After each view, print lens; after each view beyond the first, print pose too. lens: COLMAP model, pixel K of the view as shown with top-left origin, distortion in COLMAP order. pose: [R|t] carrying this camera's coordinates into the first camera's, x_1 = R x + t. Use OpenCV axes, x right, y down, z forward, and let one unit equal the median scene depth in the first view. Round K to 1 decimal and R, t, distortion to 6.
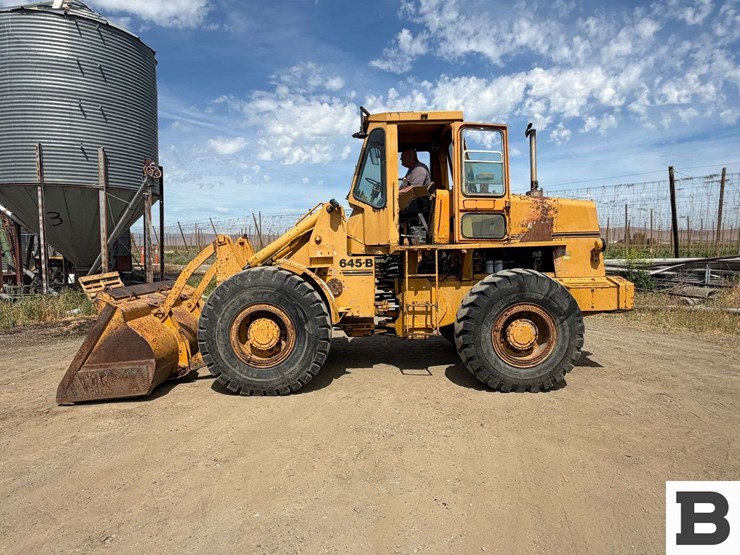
lens RADIAL K [[474.2, 0, 358.6], [0, 474.2, 279.8], [0, 0, 1]] dist [-0.000687, 0.000184]
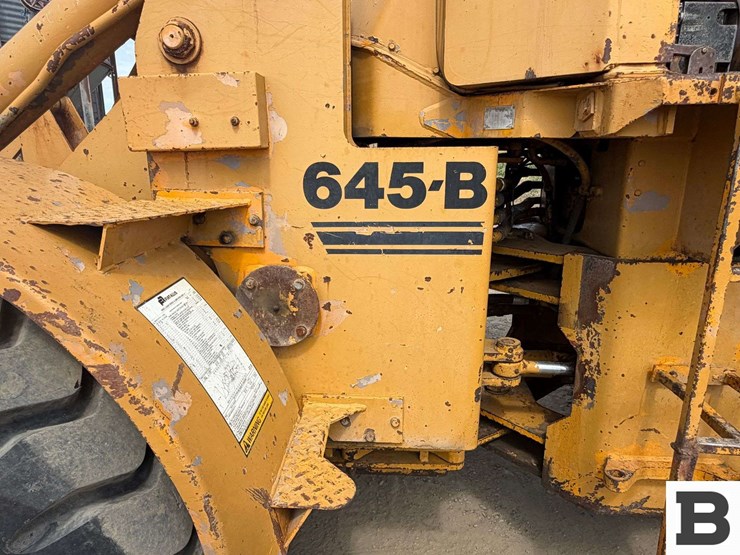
lens RADIAL K [[470.5, 0, 362.1], [0, 470.5, 275.9], [0, 0, 1]] dist [0.000440, -0.000138]
pose [[0.995968, 0.031182, -0.084114, -0.001160], [-0.014501, 0.981275, 0.192066, -0.035817], [0.088528, -0.190072, 0.977771, 0.822236]]
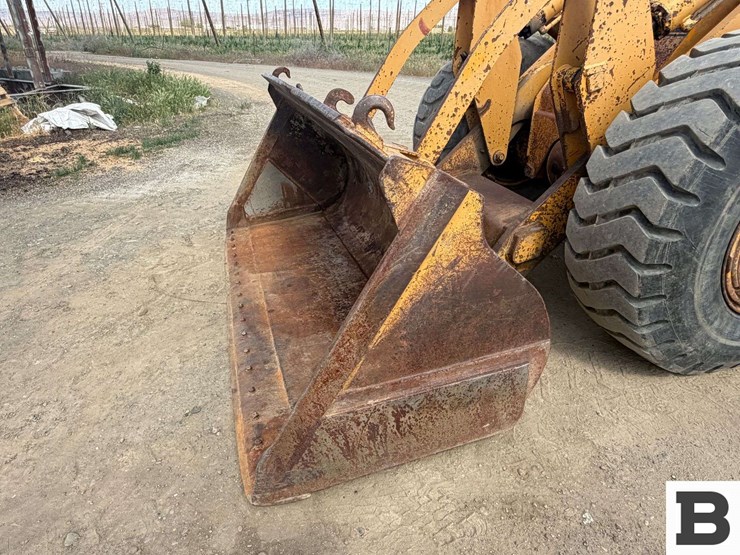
lens RADIAL K [[468.2, 0, 363.2], [0, 468.2, 281.5], [0, 0, 1]] dist [0.001993, -0.000592]
pose [[0.967798, -0.108315, 0.227235, -0.554757], [0.007033, 0.913975, 0.405709, 0.001872], [-0.251632, -0.391046, 0.885305, 0.688279]]
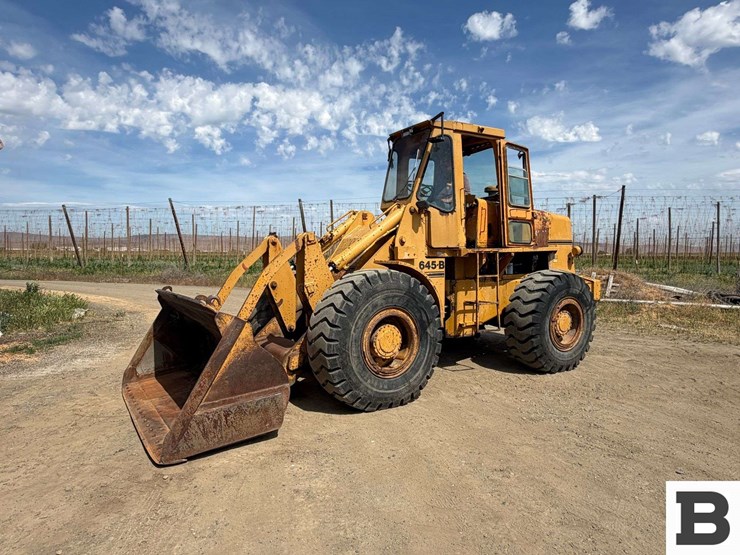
lens RADIAL K [[487.6, 0, 366.7], [0, 487.6, 280.4], [0, 0, 1]] dist [0.002793, 0.001712]
pose [[0.845050, -0.017745, 0.534392, -0.682259], [0.028222, 0.999536, -0.011439, 0.005294], [-0.533942, 0.024748, 0.845159, 0.201732]]
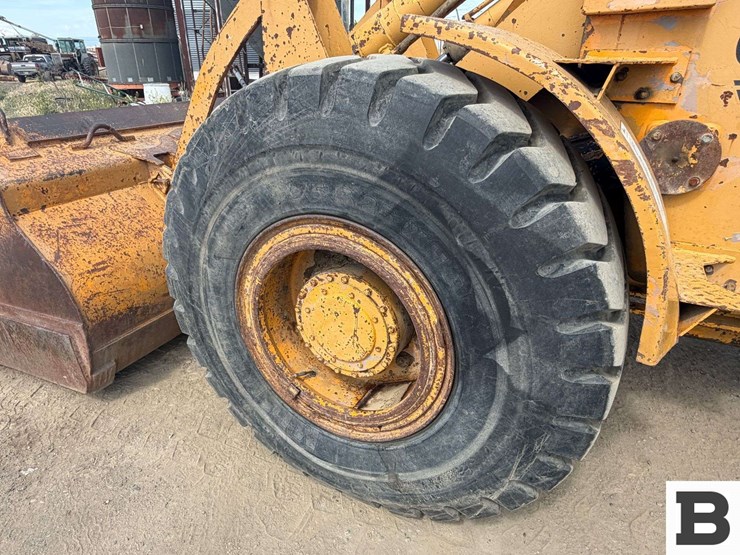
lens RADIAL K [[474.2, 0, 358.6], [0, 474.2, 279.8], [0, 0, 1]] dist [-0.000687, 0.000184]
pose [[0.874306, 0.210403, -0.437401, -0.073426], [-0.032799, 0.924712, 0.379252, -0.012785], [0.484265, -0.317236, 0.815382, 0.729270]]
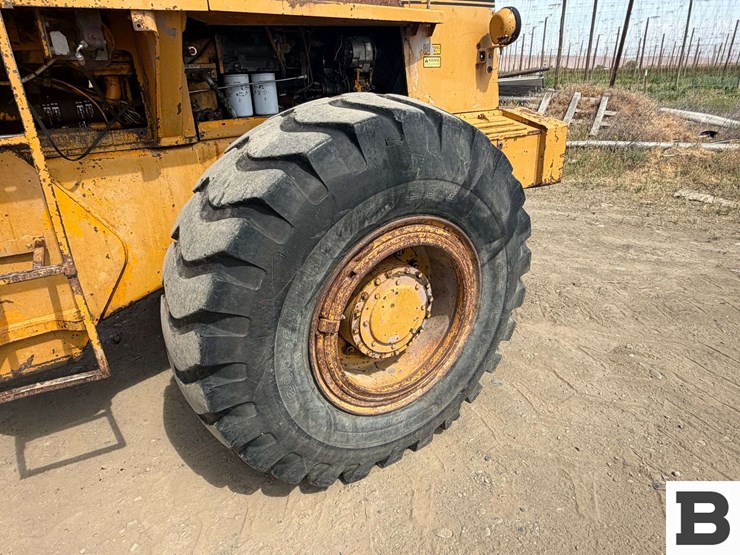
lens RADIAL K [[477.0, 0, 369.5], [0, 477.0, 278.4], [0, 0, 1]] dist [0.000981, 0.000628]
pose [[0.827551, -0.229628, 0.512280, 0.161940], [0.056407, 0.941912, 0.331089, -0.012490], [-0.558550, -0.245097, 0.792433, 0.707132]]
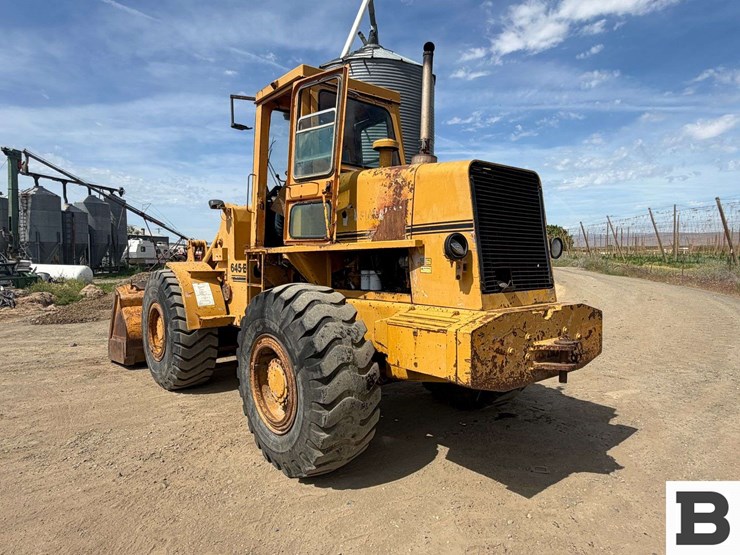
lens RADIAL K [[470.5, 0, 366.4], [0, 470.5, 277.2], [0, 0, 1]] dist [0.001092, 0.000692]
pose [[0.631049, 0.044432, -0.774469, 0.859844], [-0.049825, 0.998618, 0.016694, -0.045123], [0.774141, 0.028053, 0.632391, 0.624641]]
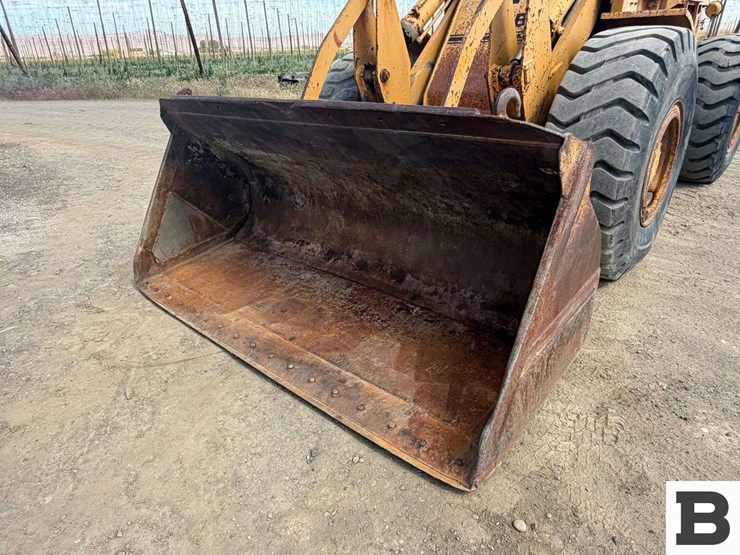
lens RADIAL K [[468.2, 0, 363.2], [0, 468.2, 281.5], [0, 0, 1]] dist [0.001993, -0.000592]
pose [[0.692762, -0.333128, 0.639614, -0.752464], [0.076774, 0.915944, 0.393895, 0.000969], [-0.717068, -0.223770, 0.660107, 0.785524]]
